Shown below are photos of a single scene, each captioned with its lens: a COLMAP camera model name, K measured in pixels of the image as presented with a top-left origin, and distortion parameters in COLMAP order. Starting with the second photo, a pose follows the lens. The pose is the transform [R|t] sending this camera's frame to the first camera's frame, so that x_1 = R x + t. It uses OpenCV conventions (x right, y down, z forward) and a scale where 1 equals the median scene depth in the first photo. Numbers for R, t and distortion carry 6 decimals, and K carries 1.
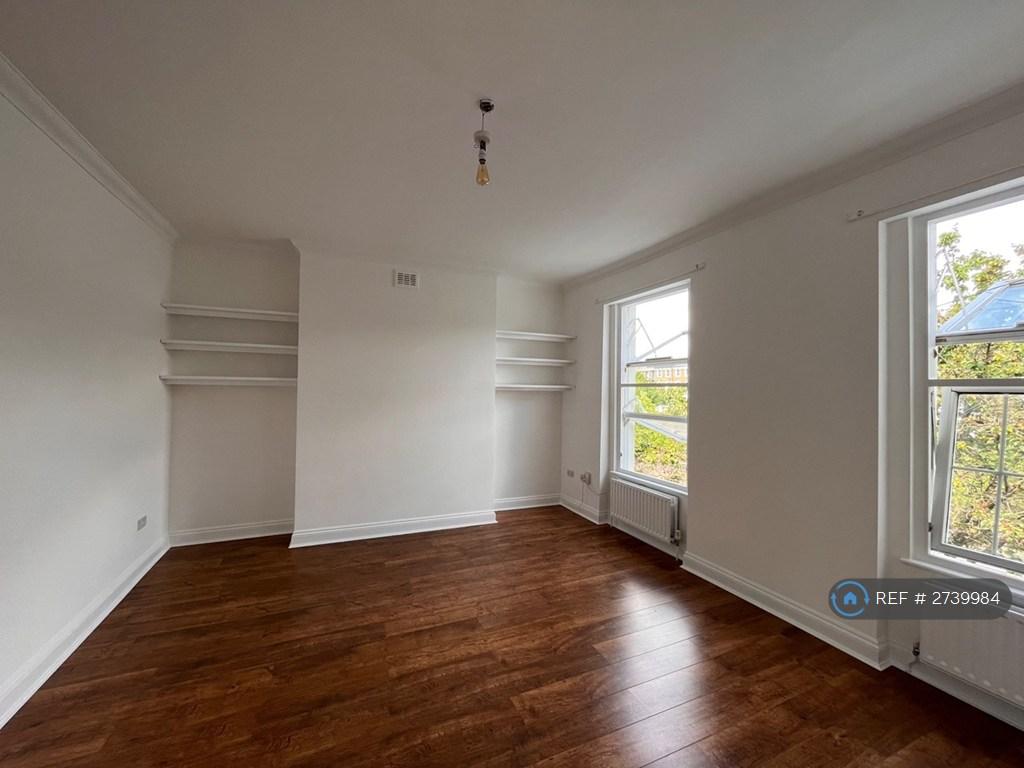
lens RADIAL K [[412.8, 0, 512.9], [0, 412.8, 386.6], [0, 0, 1]] dist [0.002339, -0.000511]
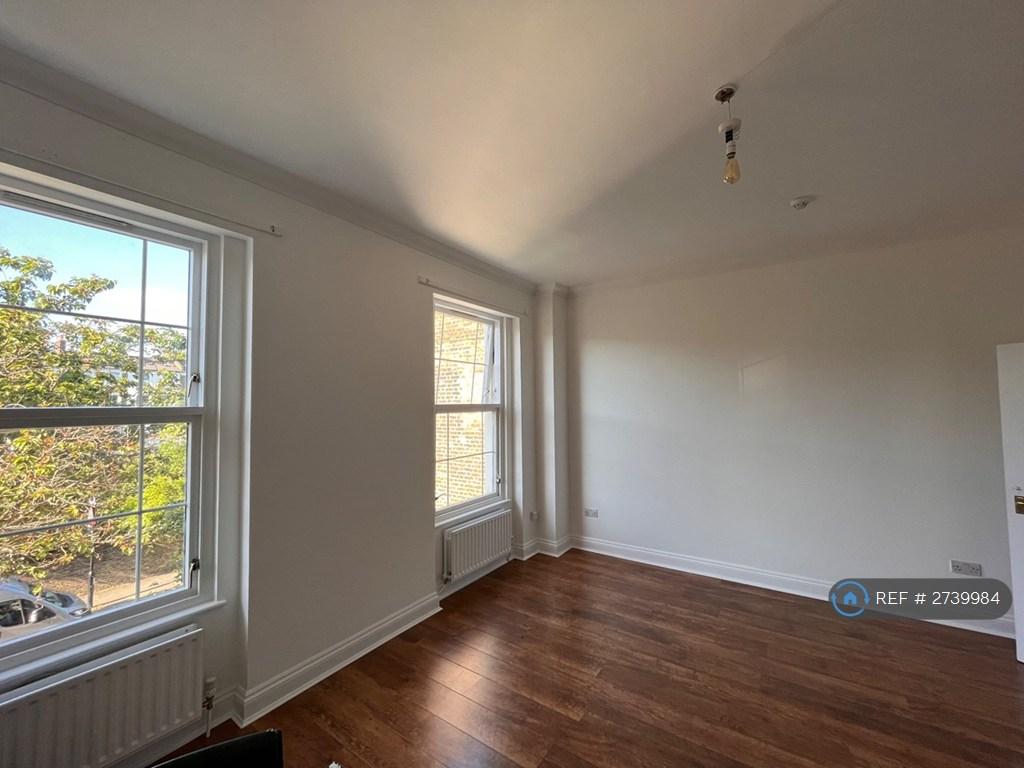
lens RADIAL K [[412.8, 0, 513.3], [0, 412.8, 381.0], [0, 0, 1]] dist [0.002339, -0.000511]
pose [[-0.534453, 0.048302, 0.843817, -0.240230], [0.002631, 0.998456, -0.055487, -0.008162], [-0.845194, -0.027435, -0.533755, 0.803683]]
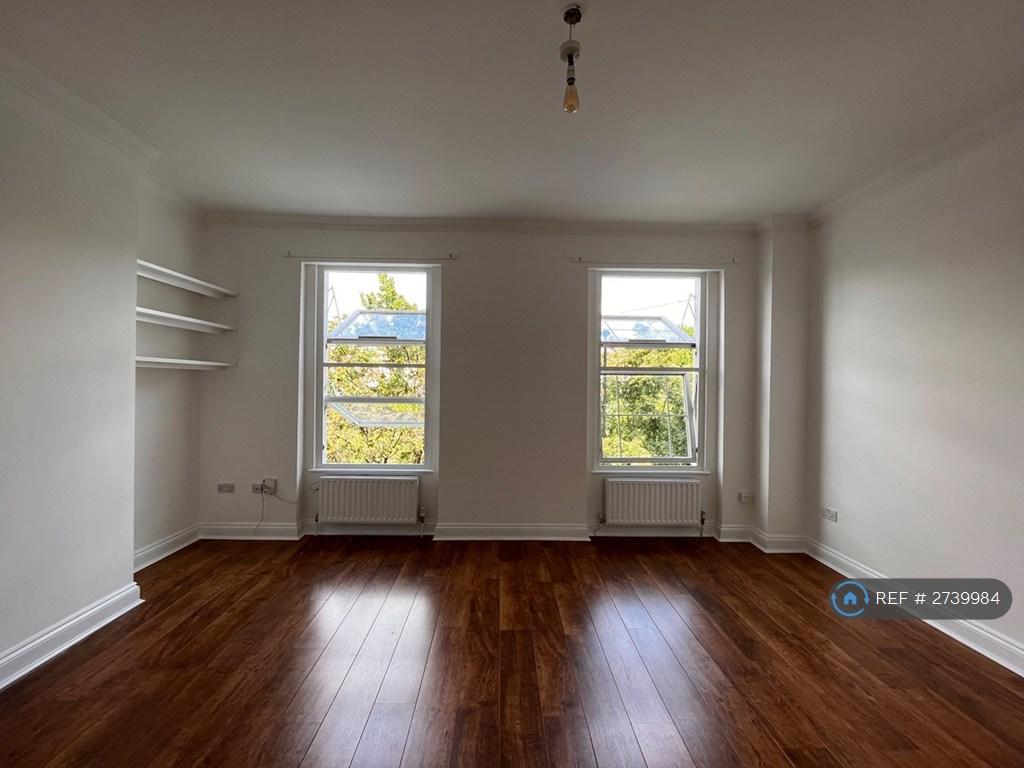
lens RADIAL K [[412.8, 0, 510.3], [0, 412.8, 383.3], [0, 0, 1]] dist [0.002339, -0.000511]
pose [[0.375889, -0.002276, 0.926662, -0.386964], [-0.015670, 0.999838, 0.008812, 0.023073], [-0.926532, -0.017833, 0.375793, 0.350032]]
